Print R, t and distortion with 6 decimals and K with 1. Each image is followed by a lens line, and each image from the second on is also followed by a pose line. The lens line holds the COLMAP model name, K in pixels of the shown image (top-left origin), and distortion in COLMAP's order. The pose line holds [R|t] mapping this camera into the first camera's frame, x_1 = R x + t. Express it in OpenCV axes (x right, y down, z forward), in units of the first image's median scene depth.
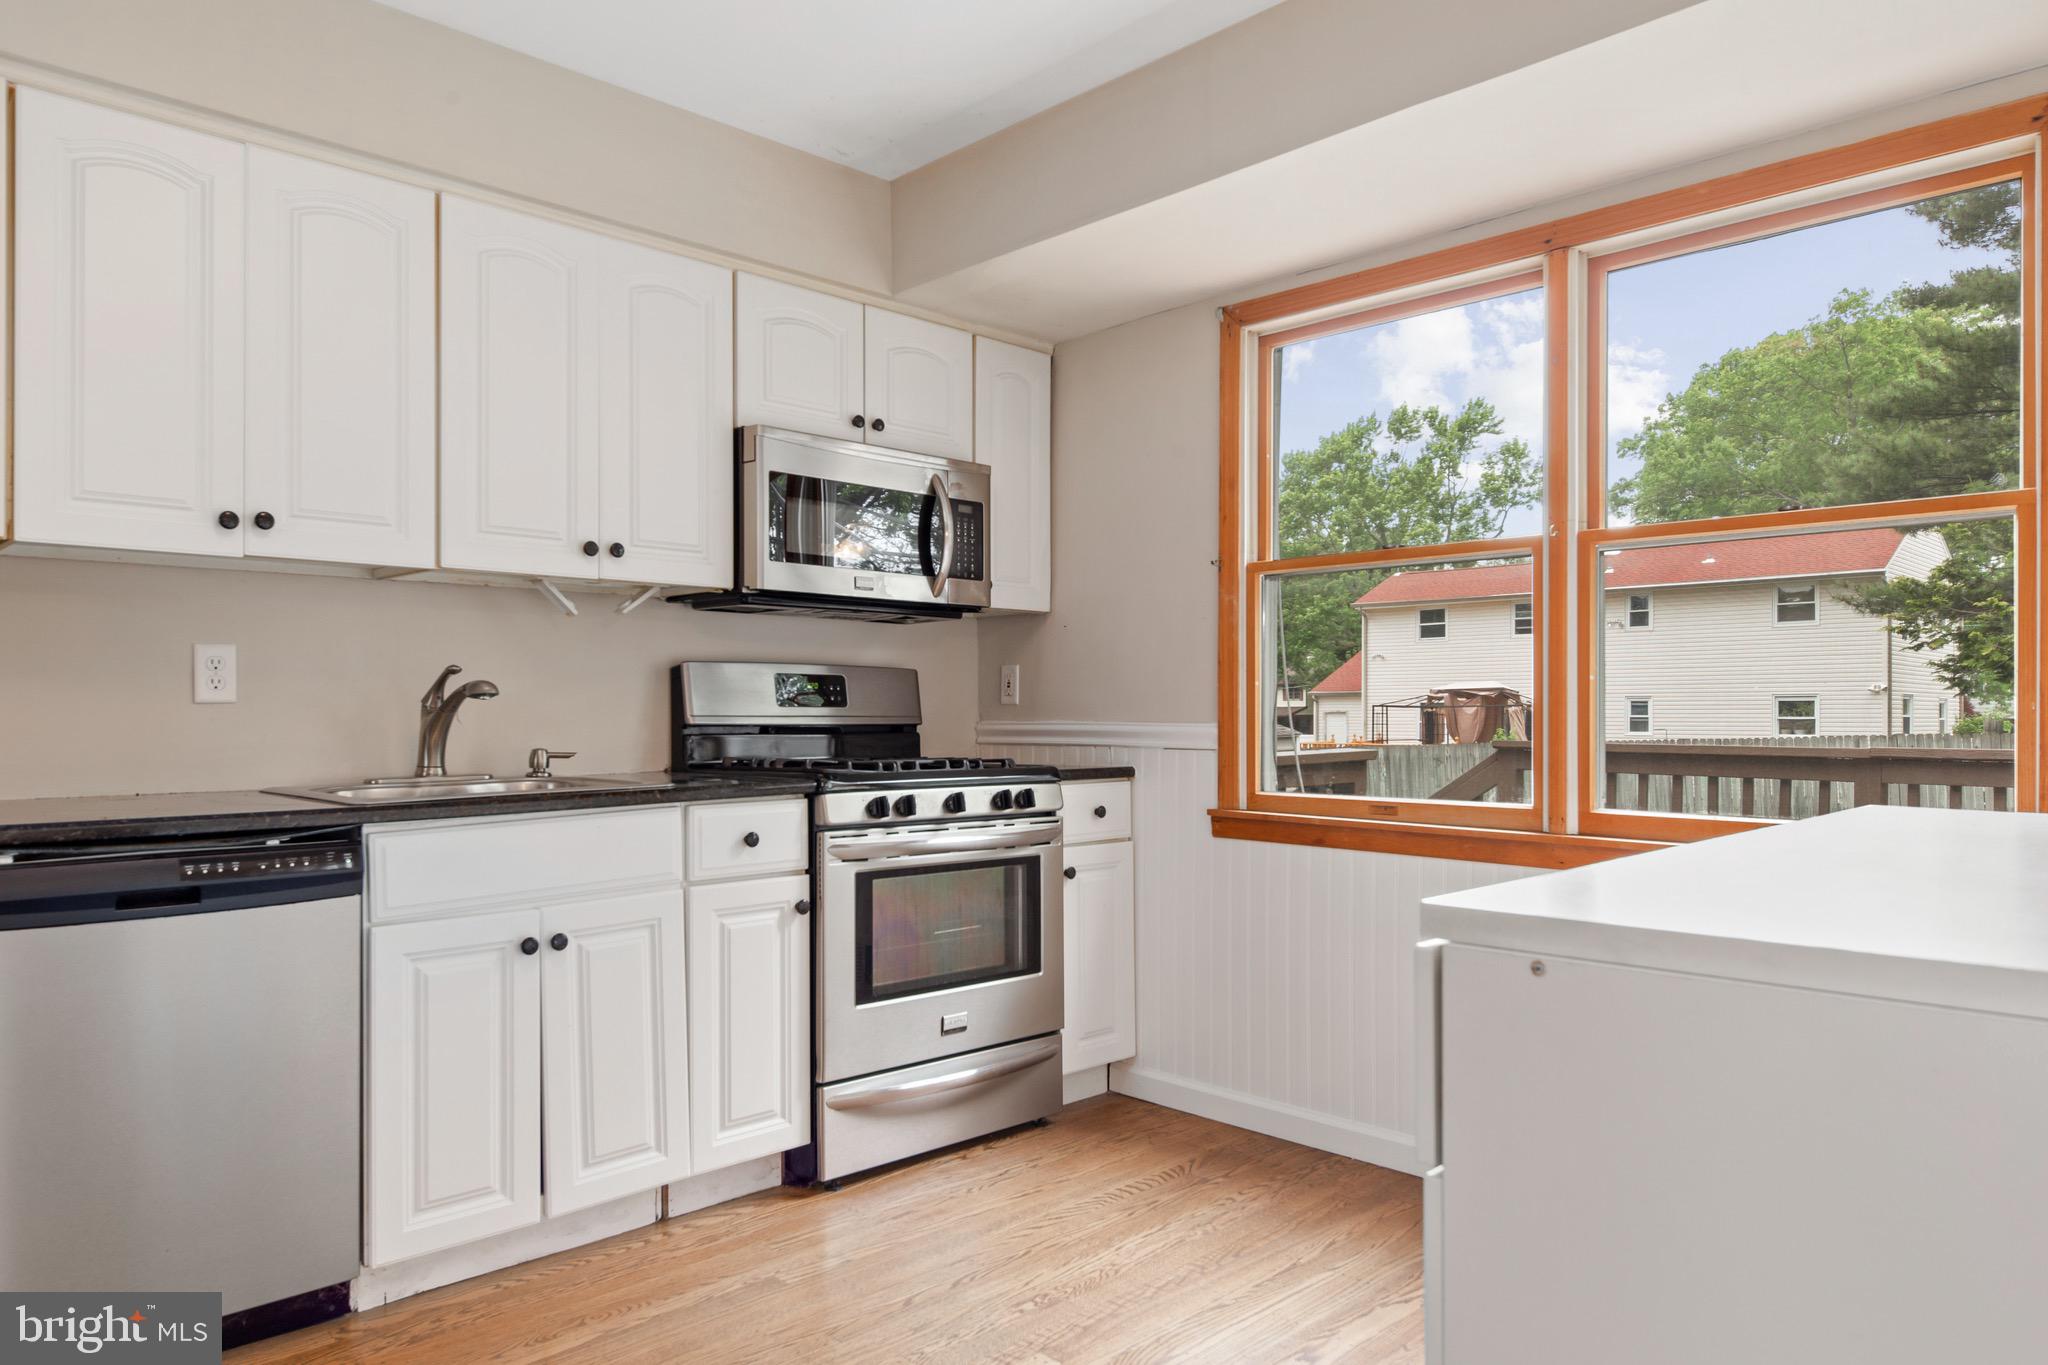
lens RADIAL K [[1333.9, 0, 1023.7], [0, 1333.9, 702.9], [0, 0, 1]] dist [0.009809, -0.006198]
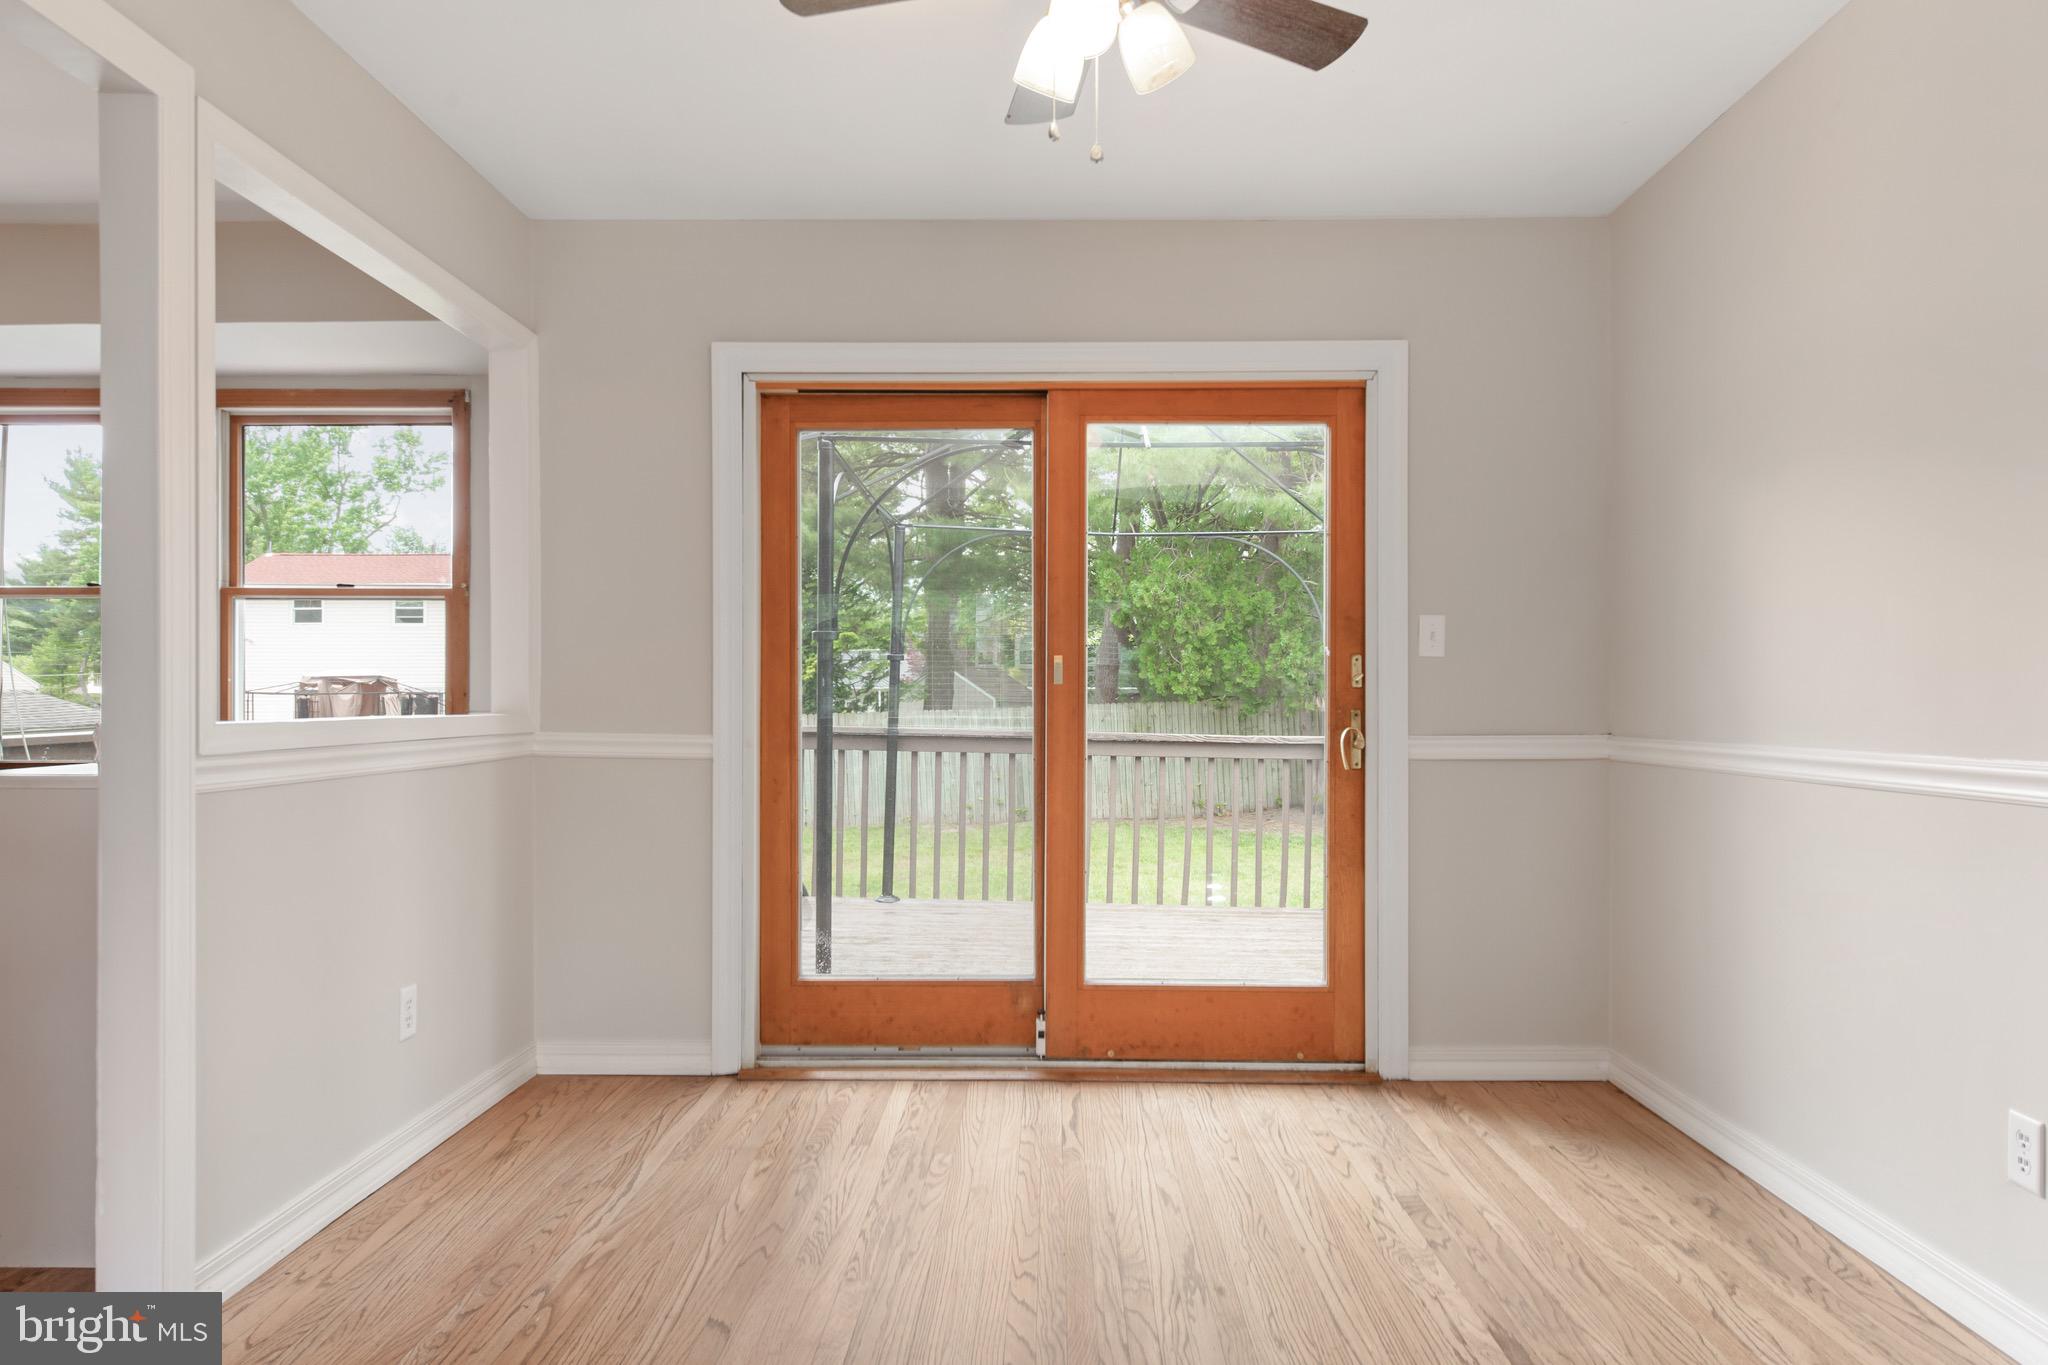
lens RADIAL K [[1333.9, 0, 1023.7], [0, 1333.9, 702.9], [0, 0, 1]] dist [0.009809, -0.006198]
pose [[0.716120, -0.000703, 0.697976, -0.009389], [-0.006073, 0.999955, 0.007239, -0.008055], [-0.697950, -0.009423, 0.716084, -0.727548]]
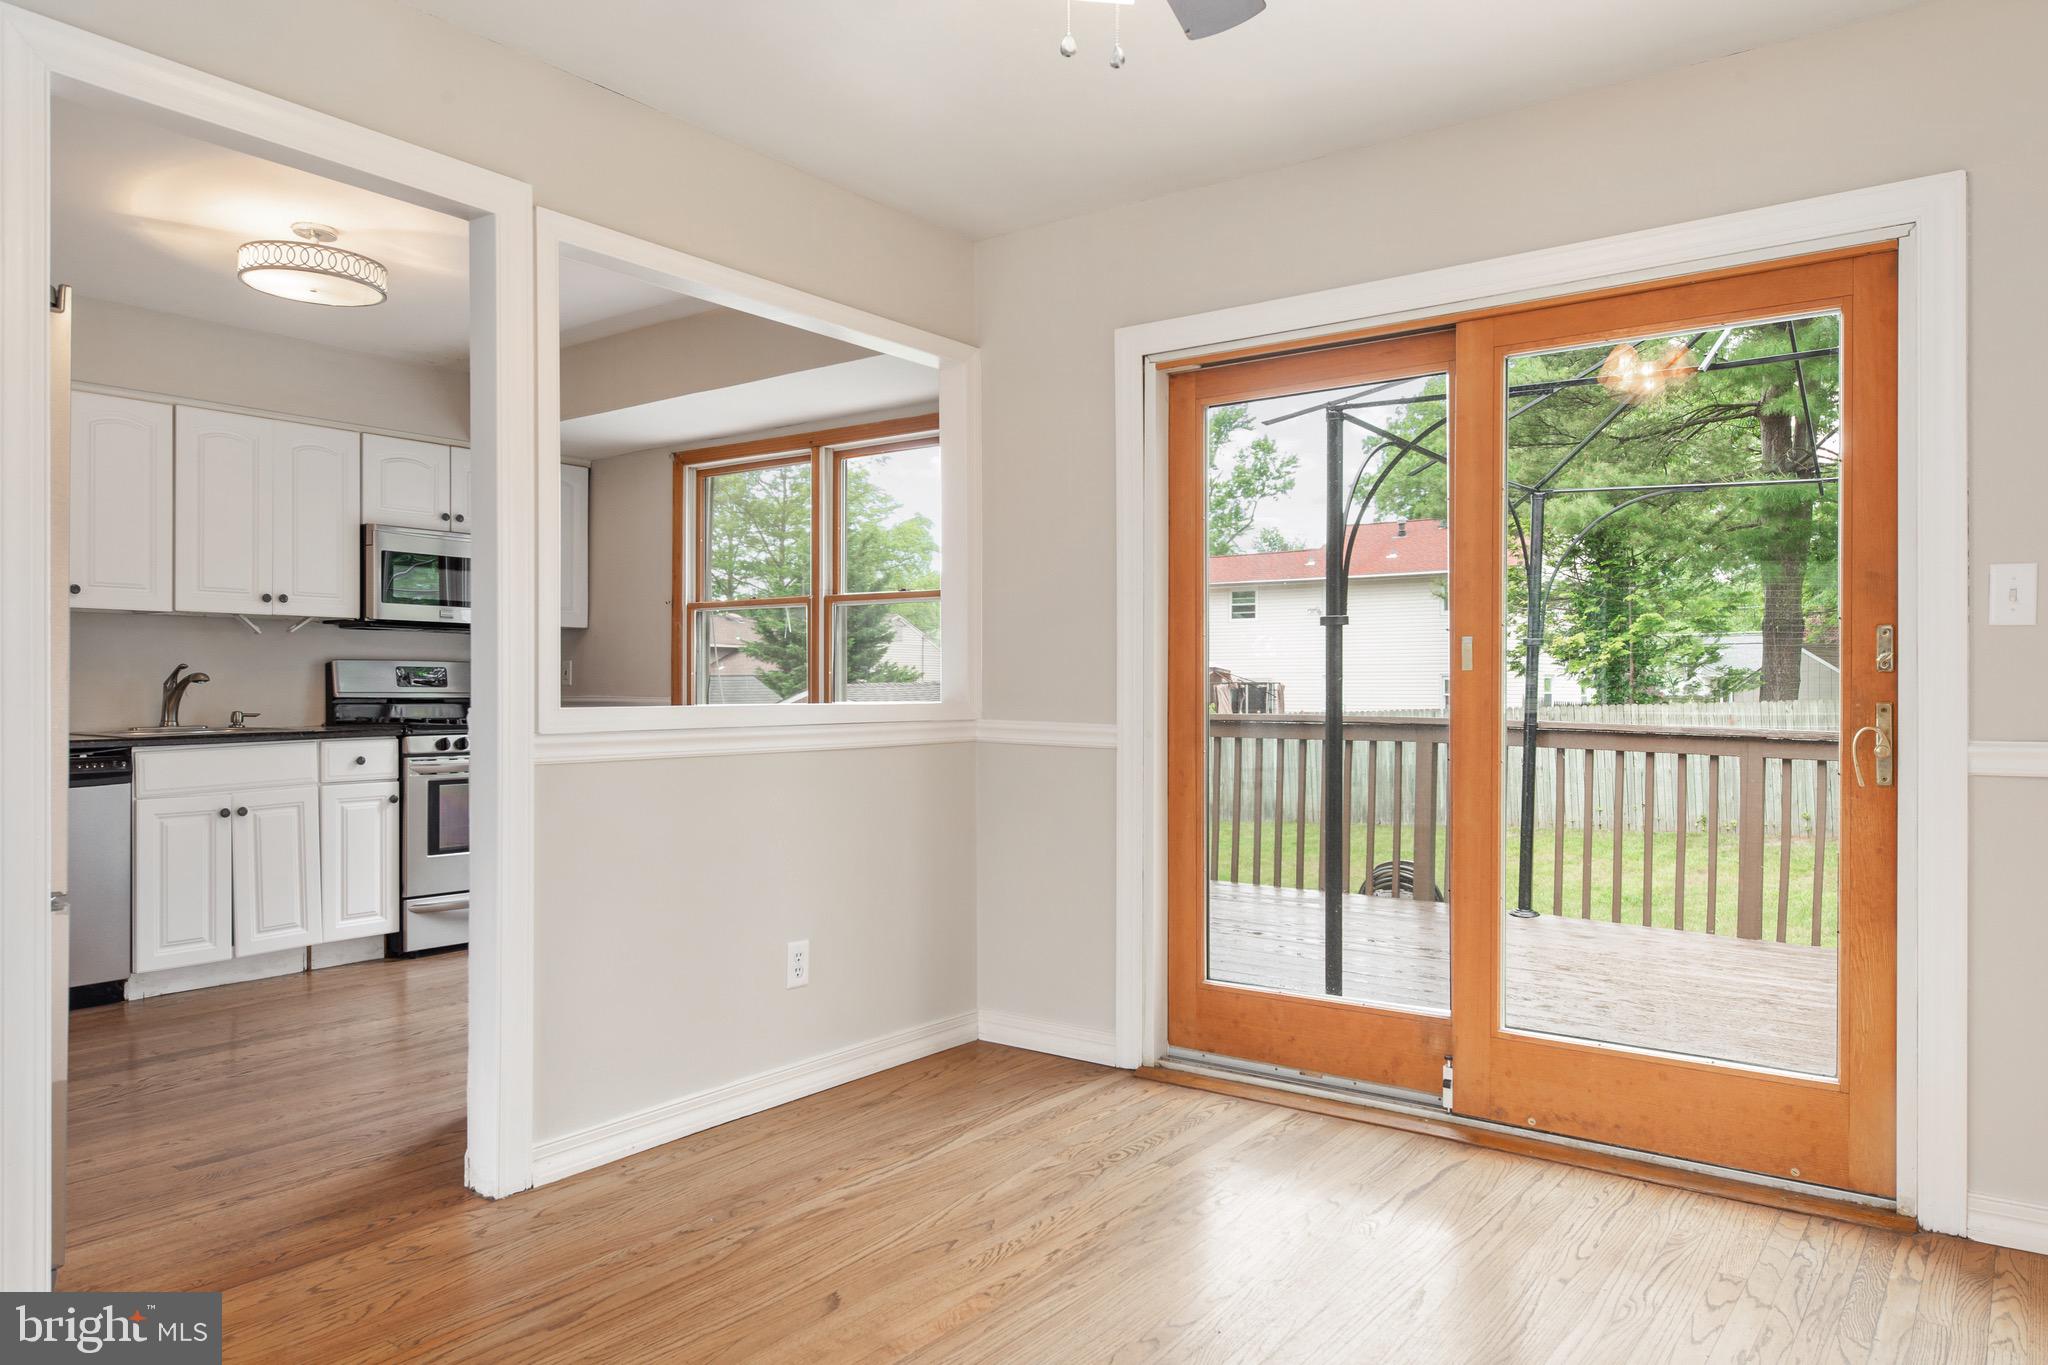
lens RADIAL K [[1344.9, 0, 1029.4], [0, 1344.9, 684.0], [0, 0, 1]] dist [0.015078, -0.021200]
pose [[0.988693, 0.001489, 0.149943, 0.377073], [-0.002026, 0.999992, 0.003433, -0.008825], [-0.149937, -0.003698, 0.988689, -0.850963]]
